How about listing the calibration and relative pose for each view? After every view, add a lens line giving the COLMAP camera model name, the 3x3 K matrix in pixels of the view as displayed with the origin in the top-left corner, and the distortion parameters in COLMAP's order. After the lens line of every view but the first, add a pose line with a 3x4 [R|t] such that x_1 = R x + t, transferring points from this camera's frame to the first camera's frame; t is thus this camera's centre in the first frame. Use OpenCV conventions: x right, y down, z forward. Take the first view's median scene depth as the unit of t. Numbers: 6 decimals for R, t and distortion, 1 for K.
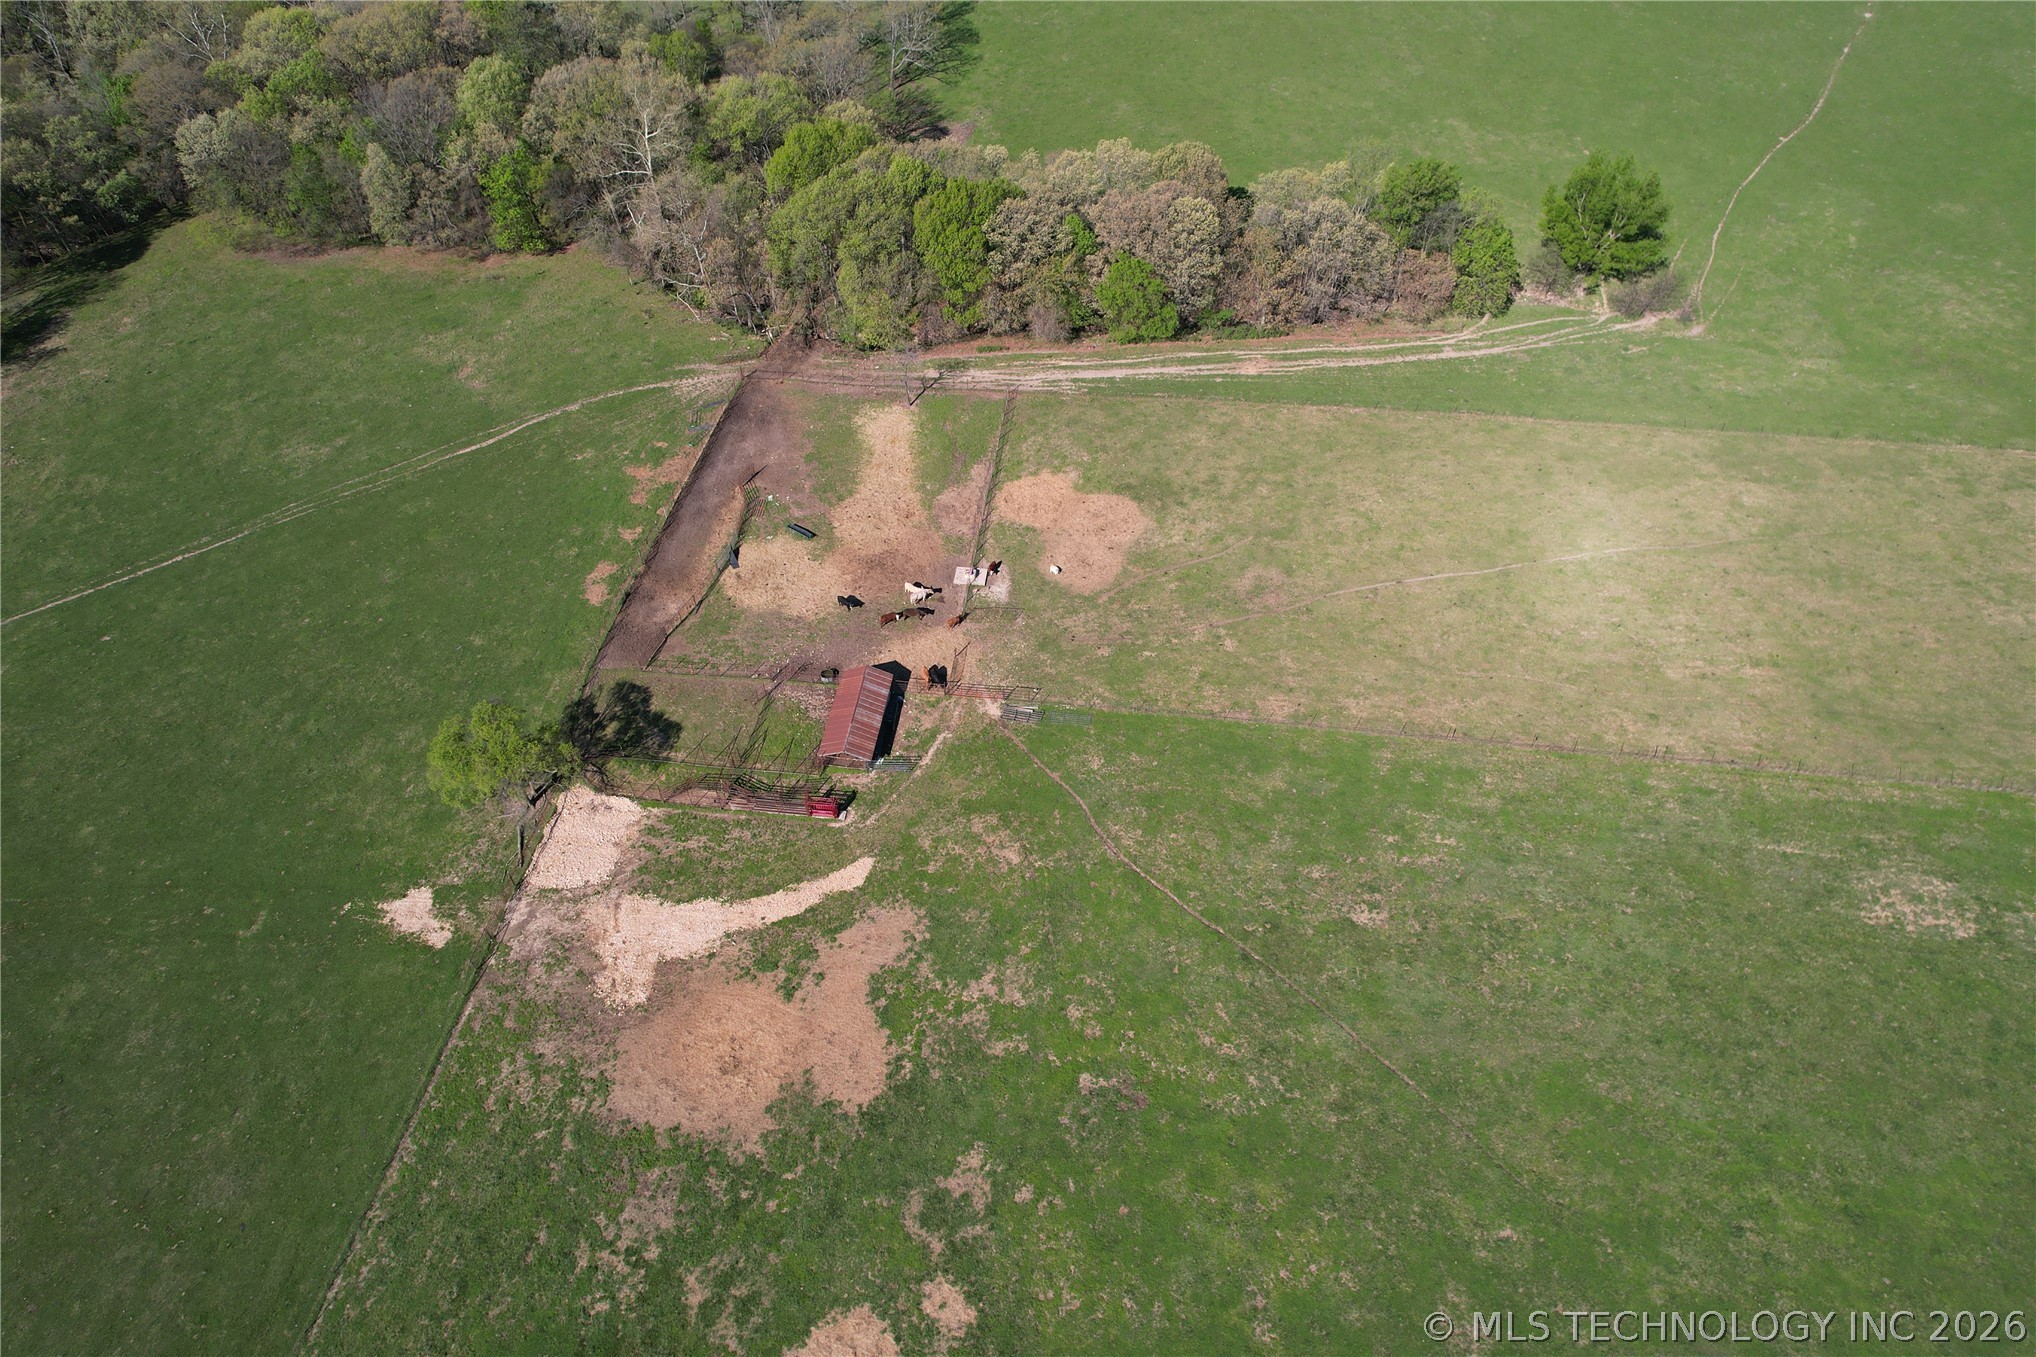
lens RADIAL K [[1305.9, 0, 1033.8], [0, 1305.9, 678.4], [0, 0, 1]] dist [-0.078117, 0.073704]
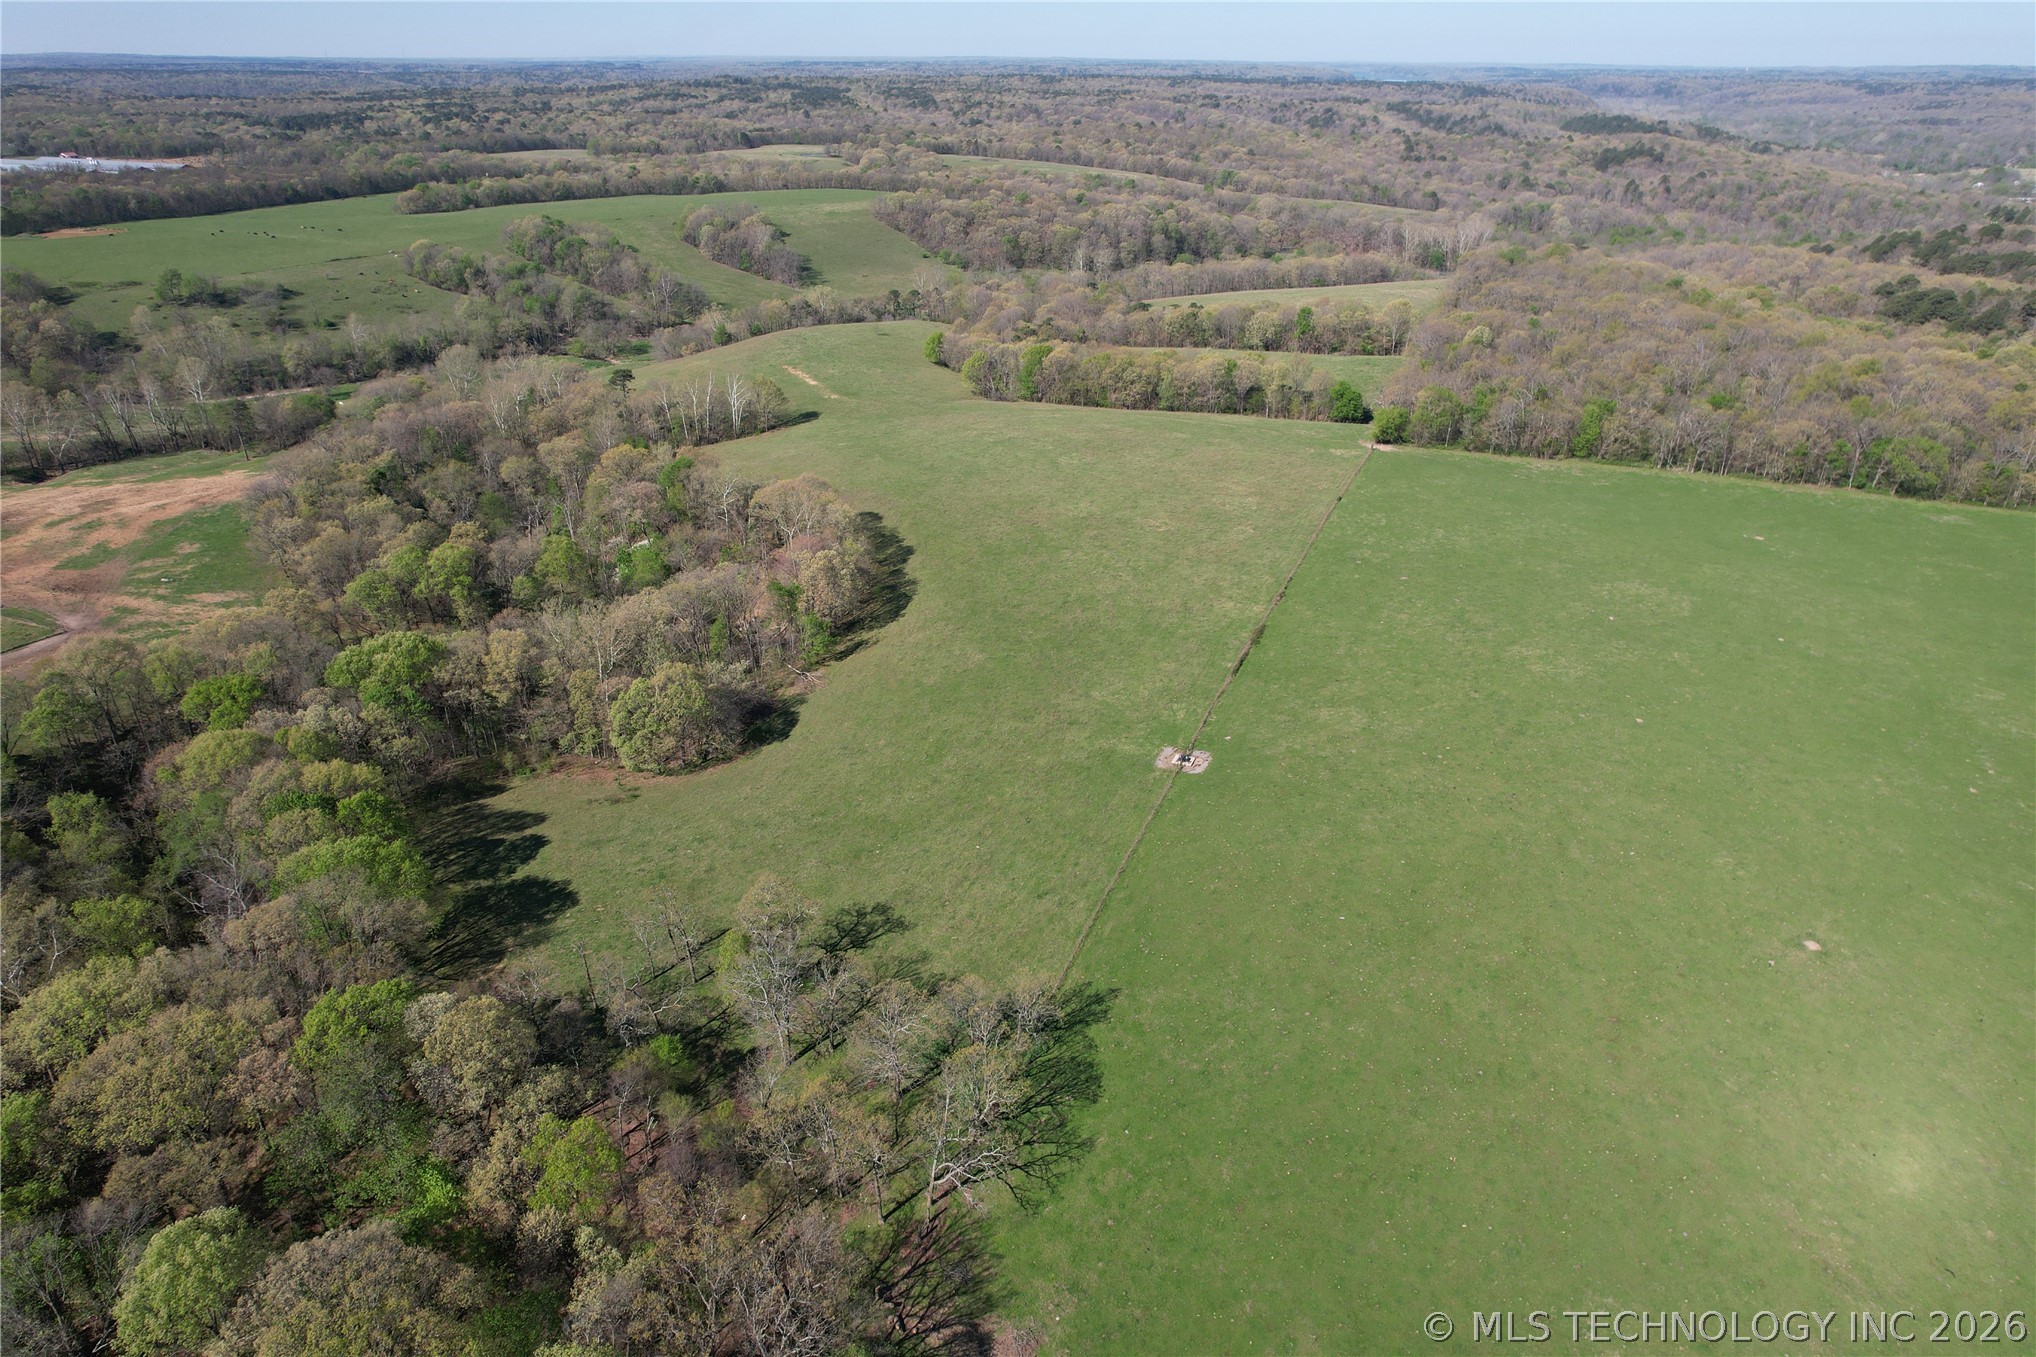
lens RADIAL K [[1305.9, 0, 1027.8], [0, 1305.9, 678.6], [0, 0, 1]] dist [-0.078117, 0.073704]
pose [[0.974241, 0.102593, -0.200821, 0.053262], [-0.169678, 0.920061, -0.353125, -0.791353], [0.148539, 0.378104, 0.913769, 0.585073]]
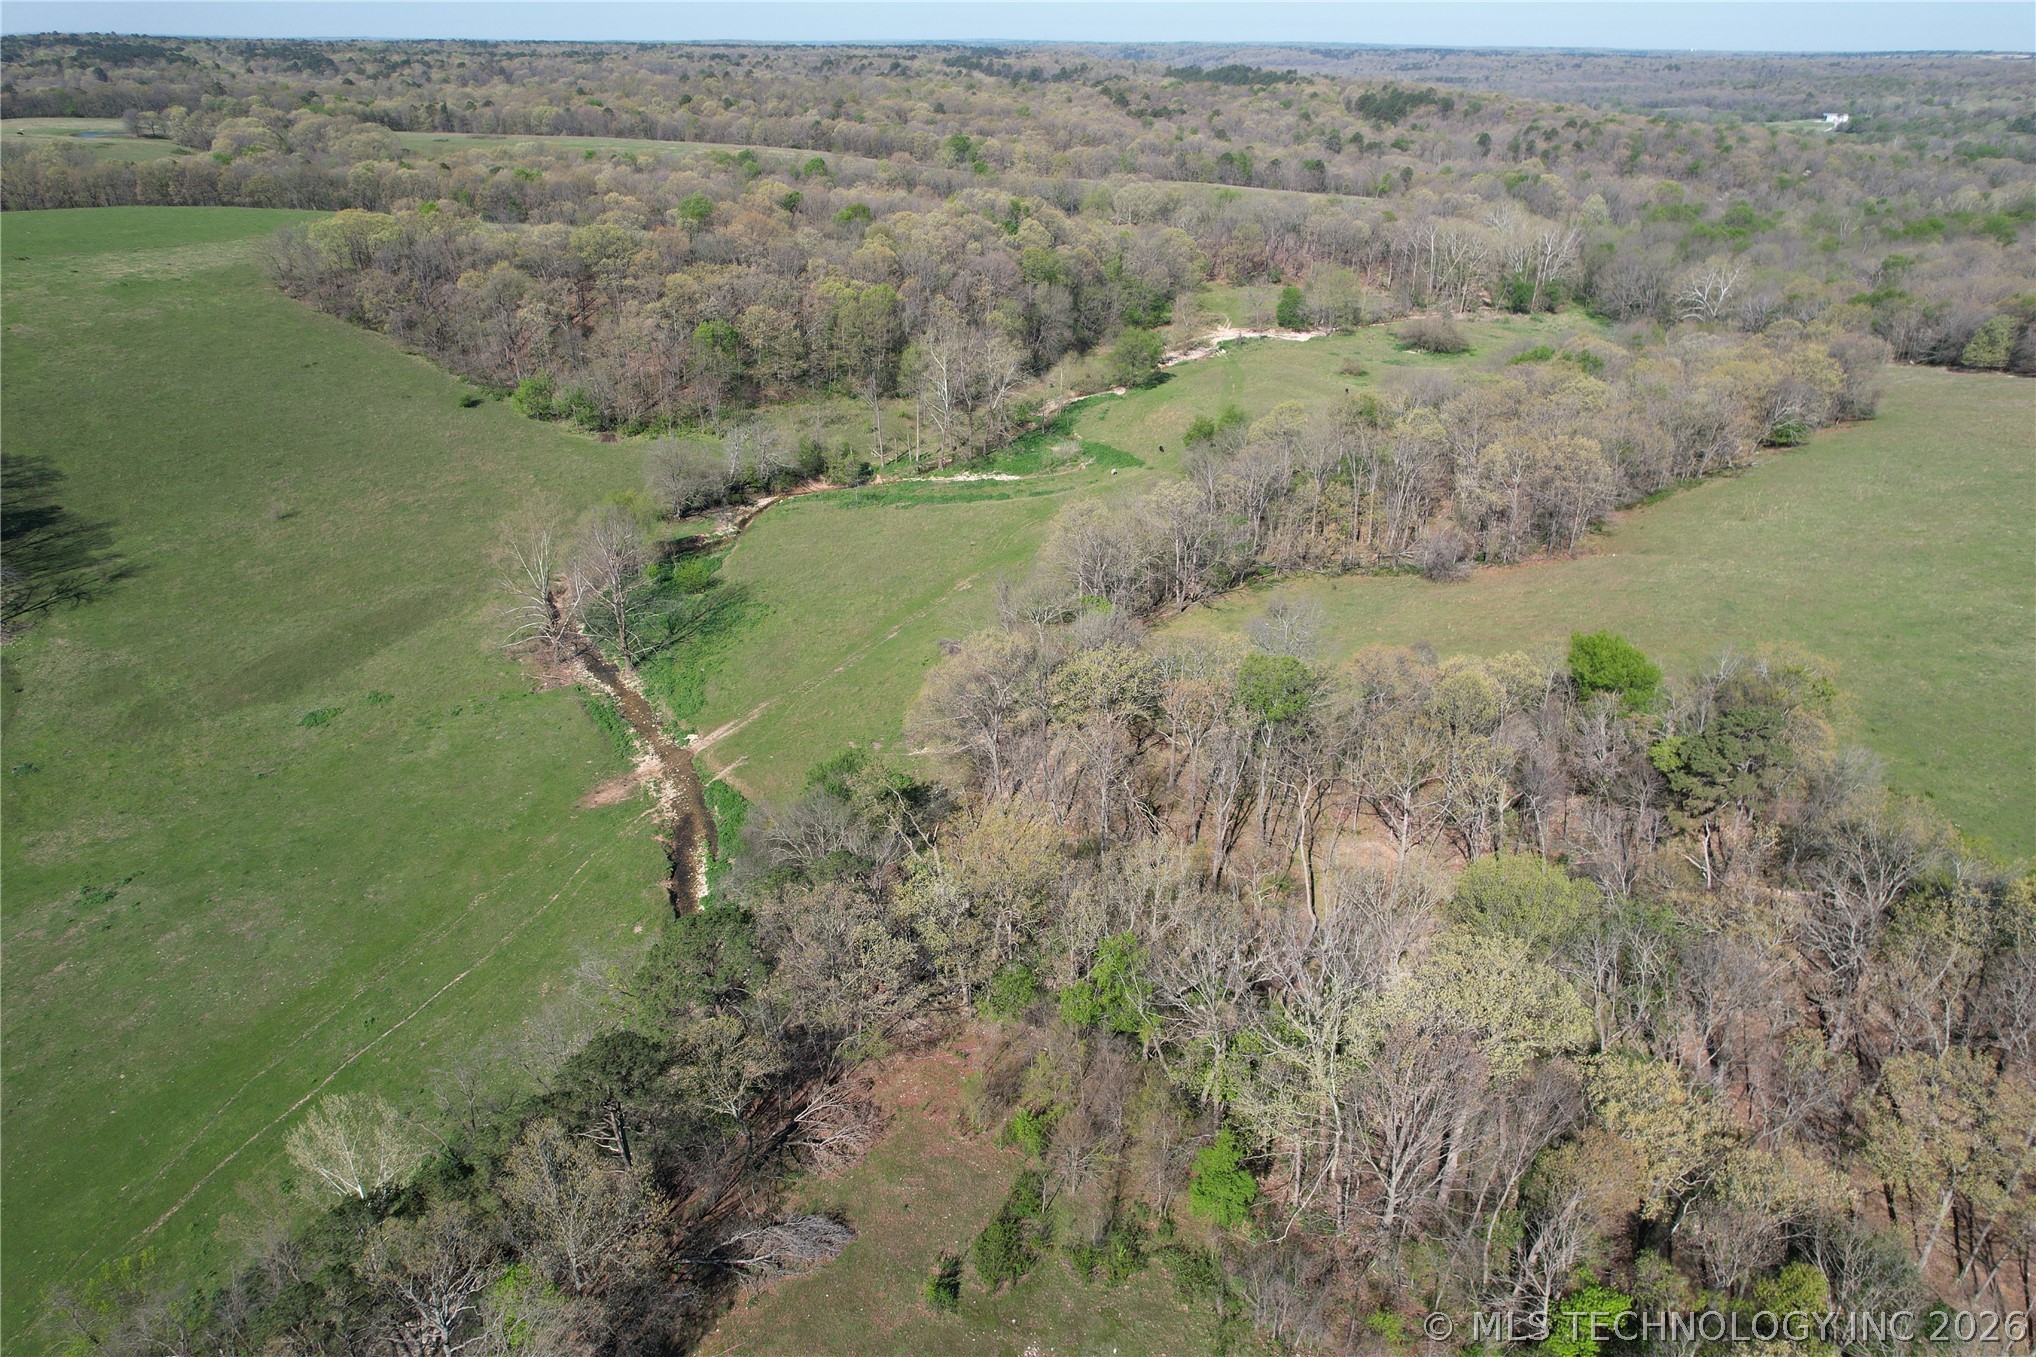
lens RADIAL K [[1305.9, 0, 1030.2], [0, 1305.9, 674.5], [0, 0, 1]] dist [-0.078117, 0.073704]
pose [[0.983762, -0.072830, 0.164035, -1.533206], [0.127478, 0.926903, -0.352987, -3.836373], [-0.126336, 0.368166, 0.921137, 3.913790]]
